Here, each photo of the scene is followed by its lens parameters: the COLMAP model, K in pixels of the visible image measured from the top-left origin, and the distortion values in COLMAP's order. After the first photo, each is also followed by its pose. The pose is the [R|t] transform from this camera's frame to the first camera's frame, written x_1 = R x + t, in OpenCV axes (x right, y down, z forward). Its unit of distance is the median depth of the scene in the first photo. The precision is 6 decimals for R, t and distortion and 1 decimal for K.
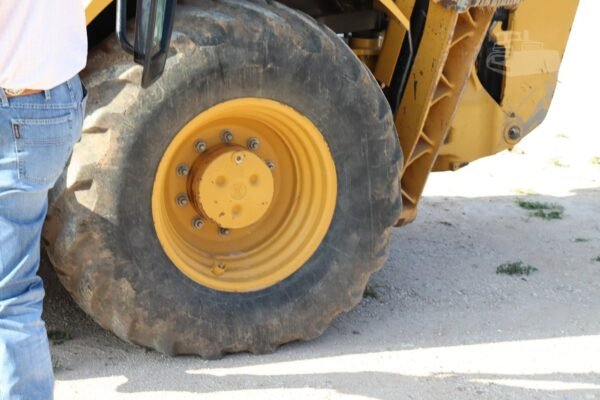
lens RADIAL K [[1458.7, 0, 301.7], [0, 1458.7, 199.3], [0, 0, 1]] dist [0.552241, 0.000000]
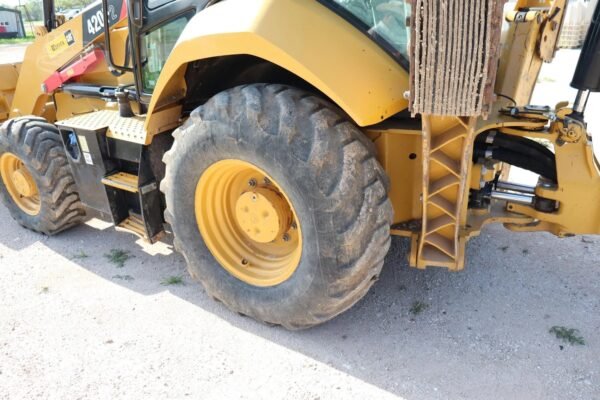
lens RADIAL K [[492.9, 0, 302.4], [0, 492.9, 199.1], [0, 0, 1]] dist [-0.168995, 0.142855]
pose [[0.547328, 0.263861, -0.794235, 0.372069], [-0.127373, 0.964207, 0.232554, -0.146442], [0.827169, -0.026119, 0.561346, 0.766468]]
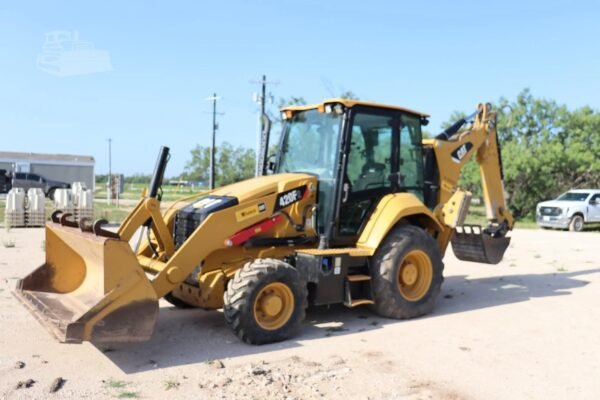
lens RADIAL K [[555.1, 0, 297.8], [0, 555.1, 190.4], [0, 0, 1]] dist [-0.075329, 0.000000]
pose [[0.976584, -0.011841, 0.214810, -0.644133], [0.056614, 0.977436, -0.203503, 0.056747], [-0.207553, 0.210899, 0.955219, -0.371862]]
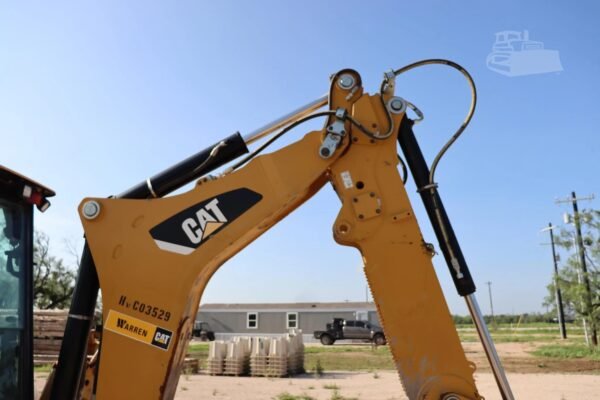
lens RADIAL K [[492.9, 0, 303.4], [0, 492.9, 201.6], [0, 0, 1]] dist [-0.168995, 0.142855]
pose [[0.856770, -0.166538, -0.488068, 0.675339], [-0.079242, 0.892666, -0.443698, -0.199687], [0.509574, 0.418823, 0.751613, 0.895392]]
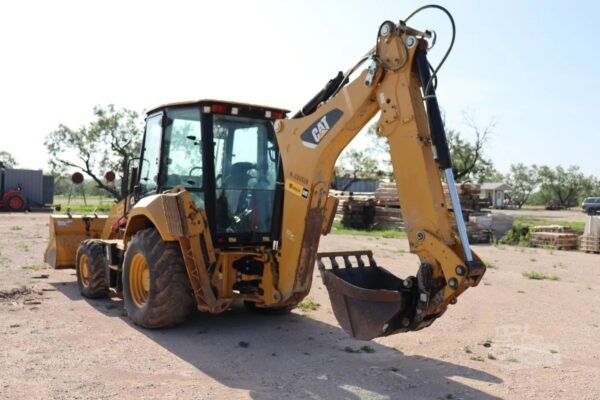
lens RADIAL K [[581.3, 0, 300.9], [0, 581.3, 201.1], [0, 0, 1]] dist [-0.070286, 0.000000]
pose [[0.226543, -0.020127, -0.973793, 1.443387], [-0.233190, 0.969589, -0.074290, -0.179527], [0.945675, 0.243909, 0.214960, 1.010988]]
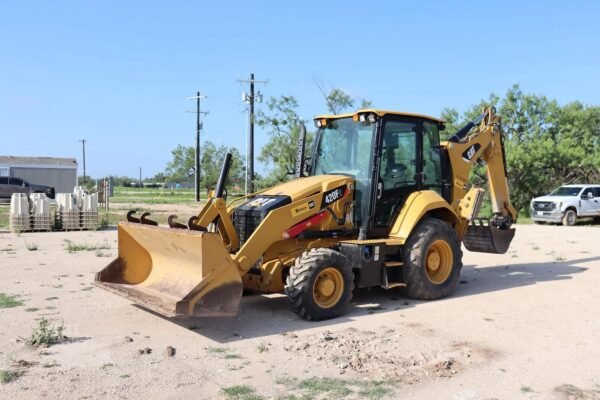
lens RADIAL K [[581.3, 0, 298.1], [0, 581.3, 187.4], [0, 0, 1]] dist [-0.070286, 0.000000]
pose [[0.967781, -0.027890, 0.250243, -0.874002], [0.081331, 0.975198, -0.205850, 0.102613], [-0.238295, 0.219570, 0.946047, -0.598485]]
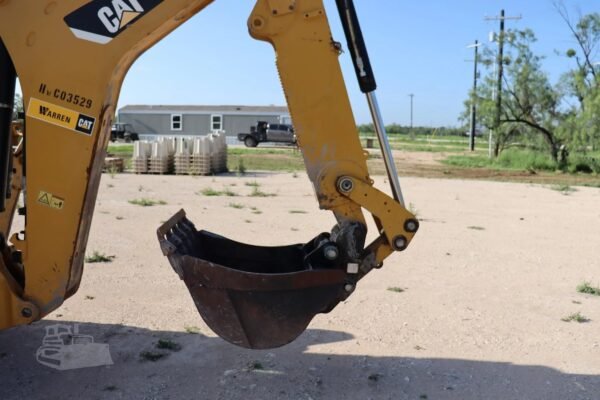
lens RADIAL K [[492.9, 0, 305.3], [0, 492.9, 199.3], [0, 0, 1]] dist [-0.168995, 0.142855]
pose [[0.926363, 0.035050, -0.374998, 0.711030], [-0.071240, 0.993993, -0.083078, -0.172242], [0.369834, 0.103675, 0.923295, 0.864740]]
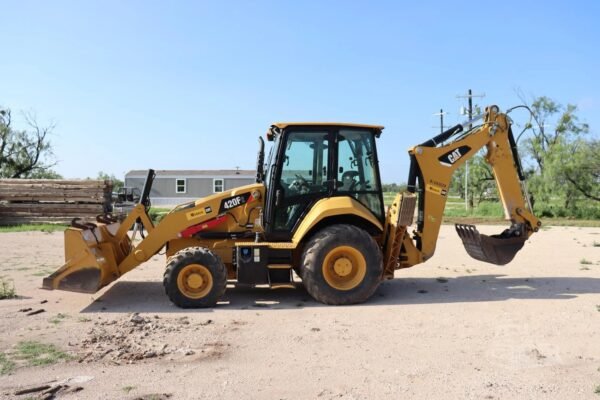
lens RADIAL K [[492.9, 0, 298.4], [0, 492.9, 194.9], [0, 0, 1]] dist [-0.168995, 0.142855]
pose [[0.954412, -0.035794, -0.296340, 0.276506], [-0.030288, 0.976047, -0.215440, 0.105396], [0.296953, 0.214594, 0.930467, -0.473218]]
